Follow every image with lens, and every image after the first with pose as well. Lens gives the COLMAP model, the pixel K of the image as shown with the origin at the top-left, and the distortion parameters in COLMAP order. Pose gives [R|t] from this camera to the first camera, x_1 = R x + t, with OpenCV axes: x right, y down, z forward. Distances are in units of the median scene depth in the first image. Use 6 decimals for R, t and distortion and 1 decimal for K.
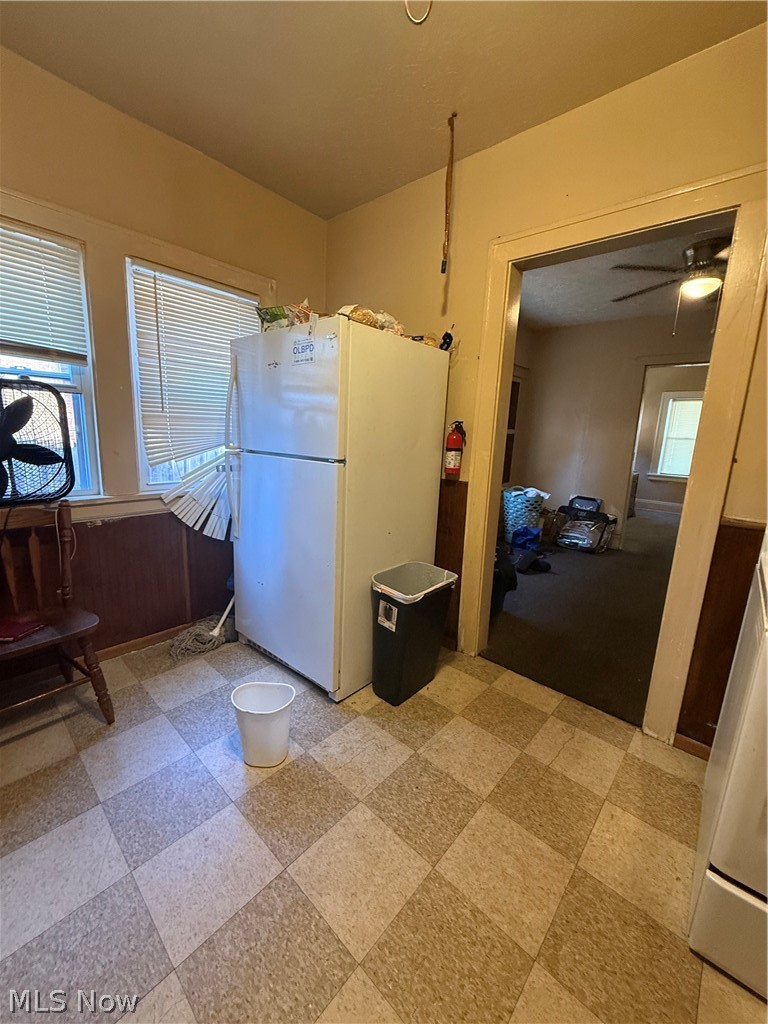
lens RADIAL K [[407.6, 0, 384.9], [0, 407.6, 507.4], [0, 0, 1]] dist [0.000730, -0.000014]
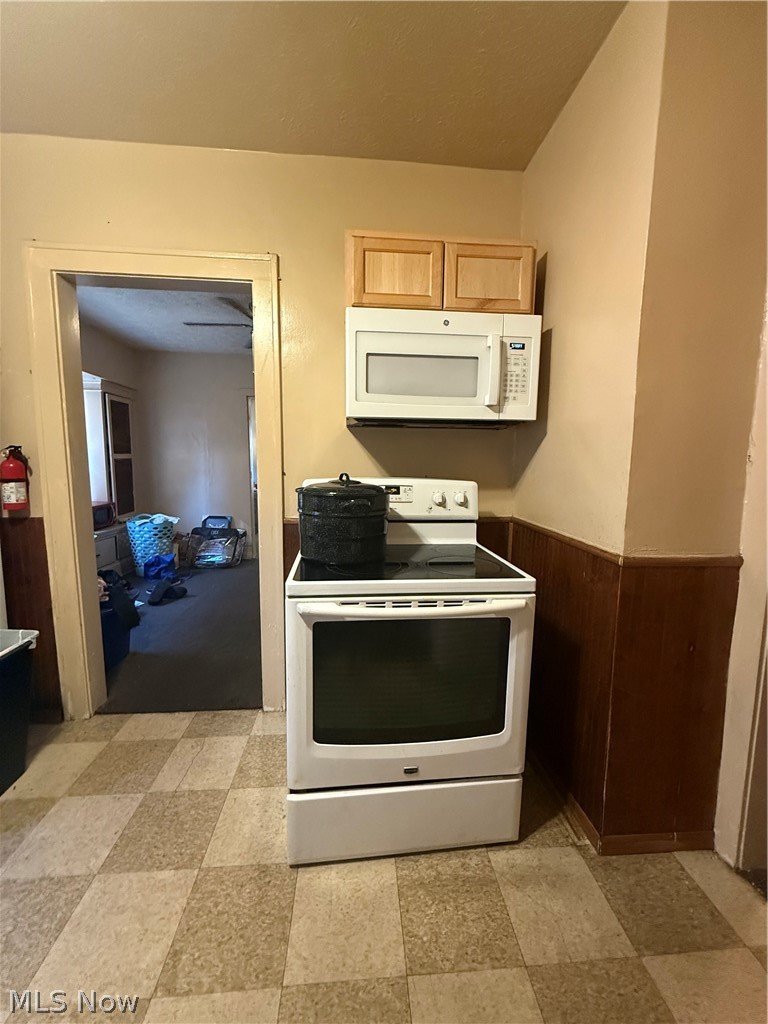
lens RADIAL K [[407.6, 0, 384.1], [0, 407.6, 507.3], [0, 0, 1]] dist [0.000730, -0.000014]
pose [[0.687677, -0.117088, 0.716513, 0.104365], [0.156630, 0.987595, 0.011060, 0.021454], [-0.708920, 0.104622, 0.697486, -0.101556]]
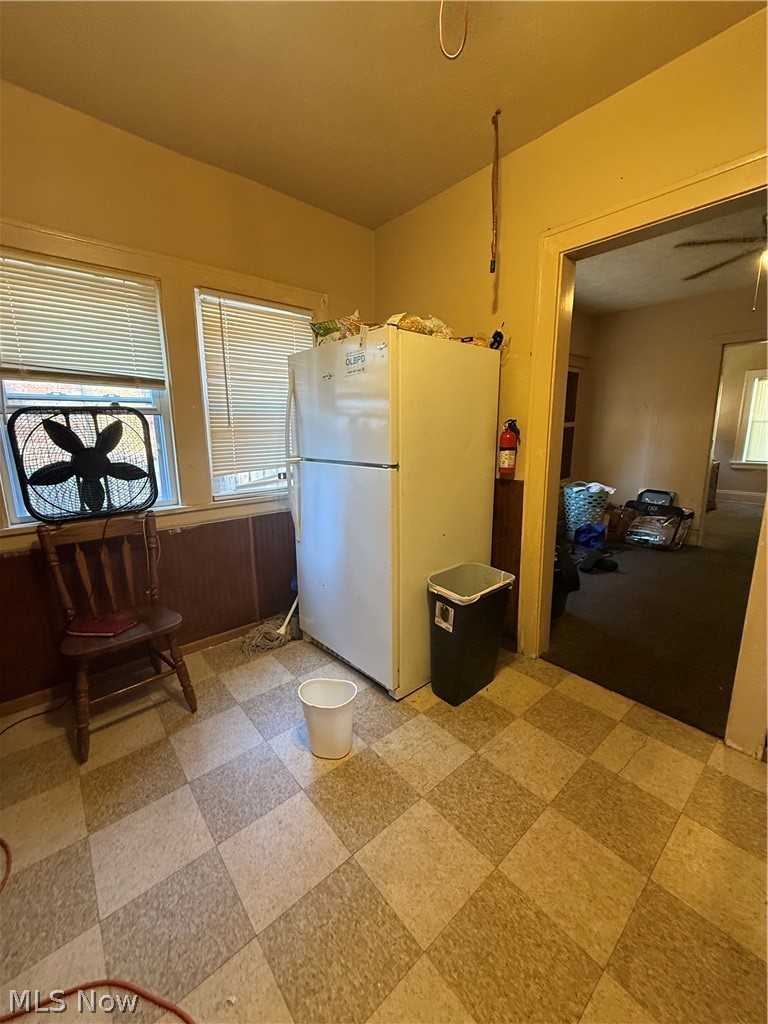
lens RADIAL K [[407.6, 0, 385.0], [0, 407.6, 507.7], [0, 0, 1]] dist [0.000730, -0.000014]
pose [[0.990445, -0.027590, -0.135117, 0.004942], [0.027910, 0.999610, 0.000479, -0.009073], [0.135051, -0.004246, 0.990829, -0.021885]]
